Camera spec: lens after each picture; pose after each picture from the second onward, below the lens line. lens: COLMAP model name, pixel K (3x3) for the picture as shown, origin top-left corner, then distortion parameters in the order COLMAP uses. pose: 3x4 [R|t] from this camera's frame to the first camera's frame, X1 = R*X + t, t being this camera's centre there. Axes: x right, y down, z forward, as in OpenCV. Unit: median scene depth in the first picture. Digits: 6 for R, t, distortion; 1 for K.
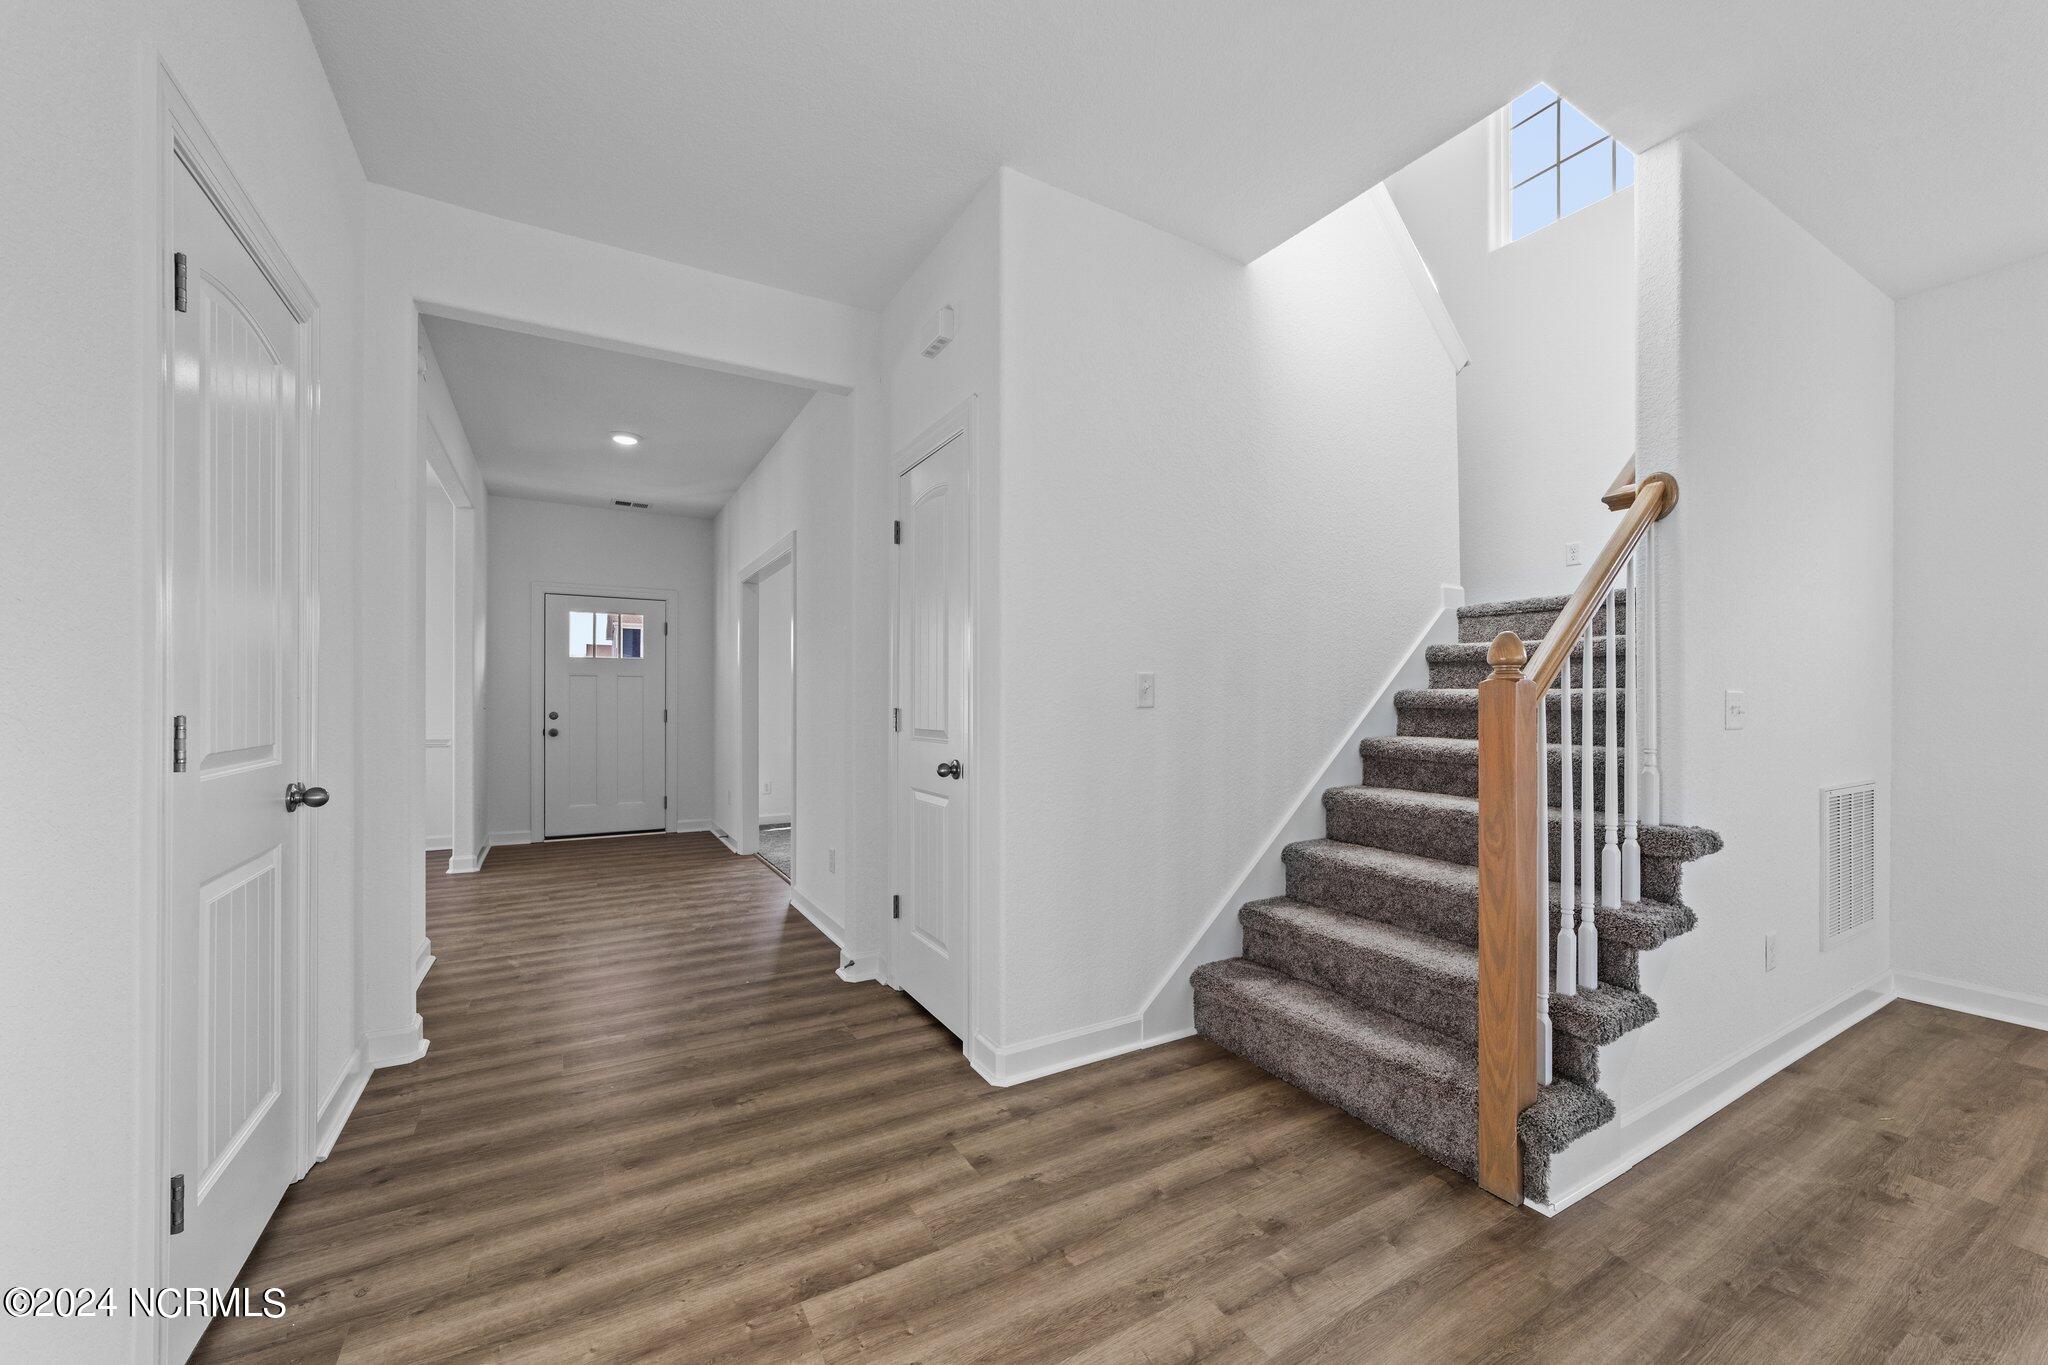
lens RADIAL K [[787.5, 0, 1029.7], [0, 787.5, 691.3], [0, 0, 1]] dist [0.014717, 0.000091]
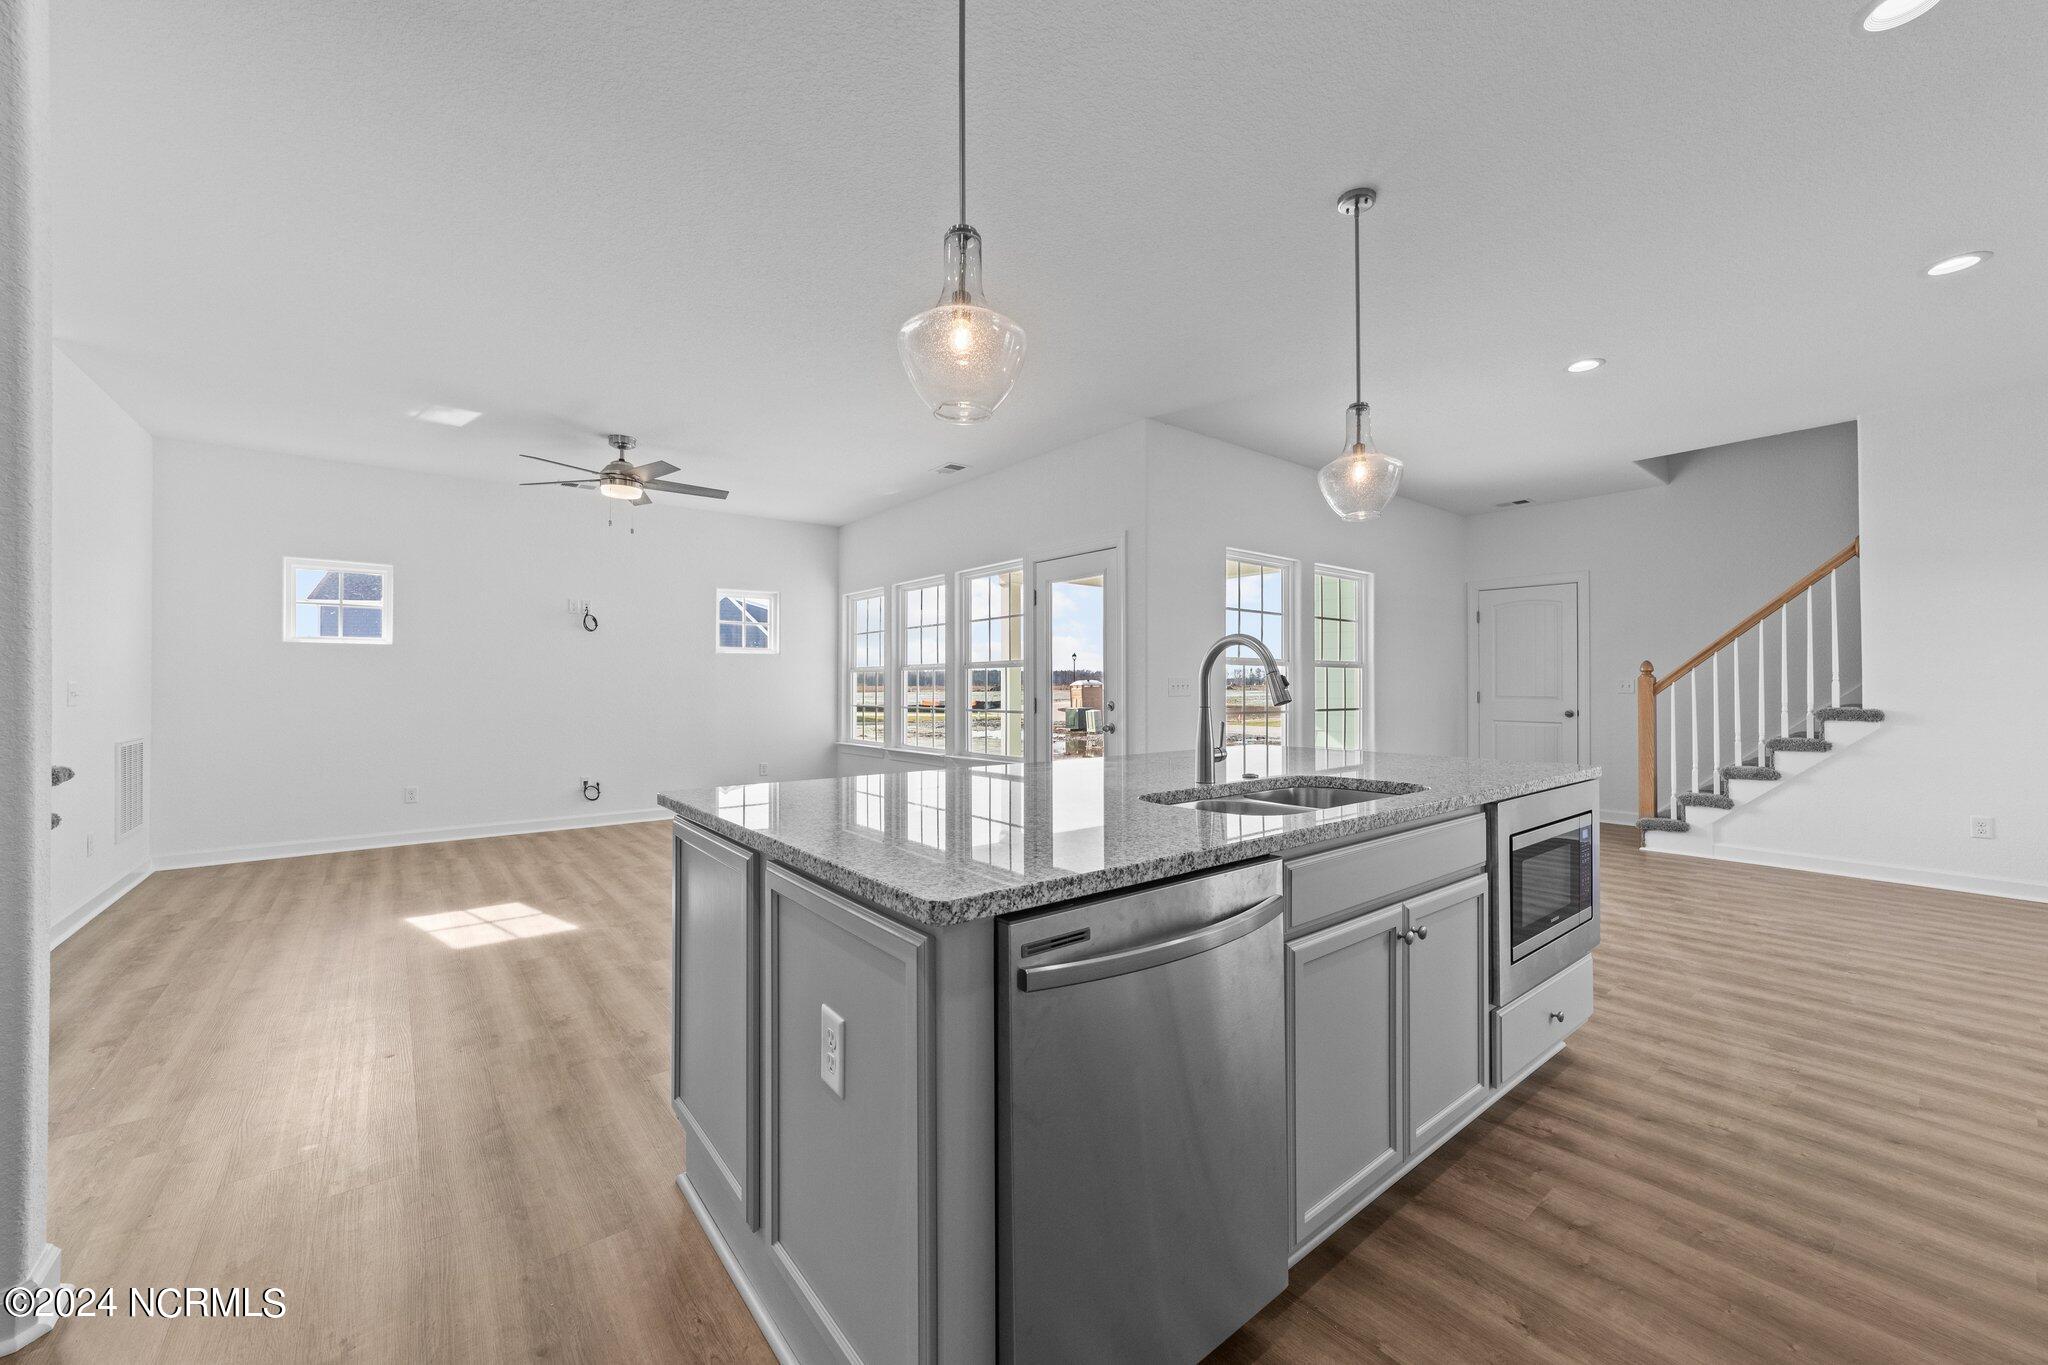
lens RADIAL K [[787.5, 0, 1028.0], [0, 787.5, 681.0], [0, 0, 1]] dist [0.014717, 0.000091]
pose [[-0.136297, 0.006526, 0.990646, -0.802420], [-0.003729, 0.999968, -0.007100, 0.005862], [-0.990661, -0.004662, -0.136269, -0.551093]]
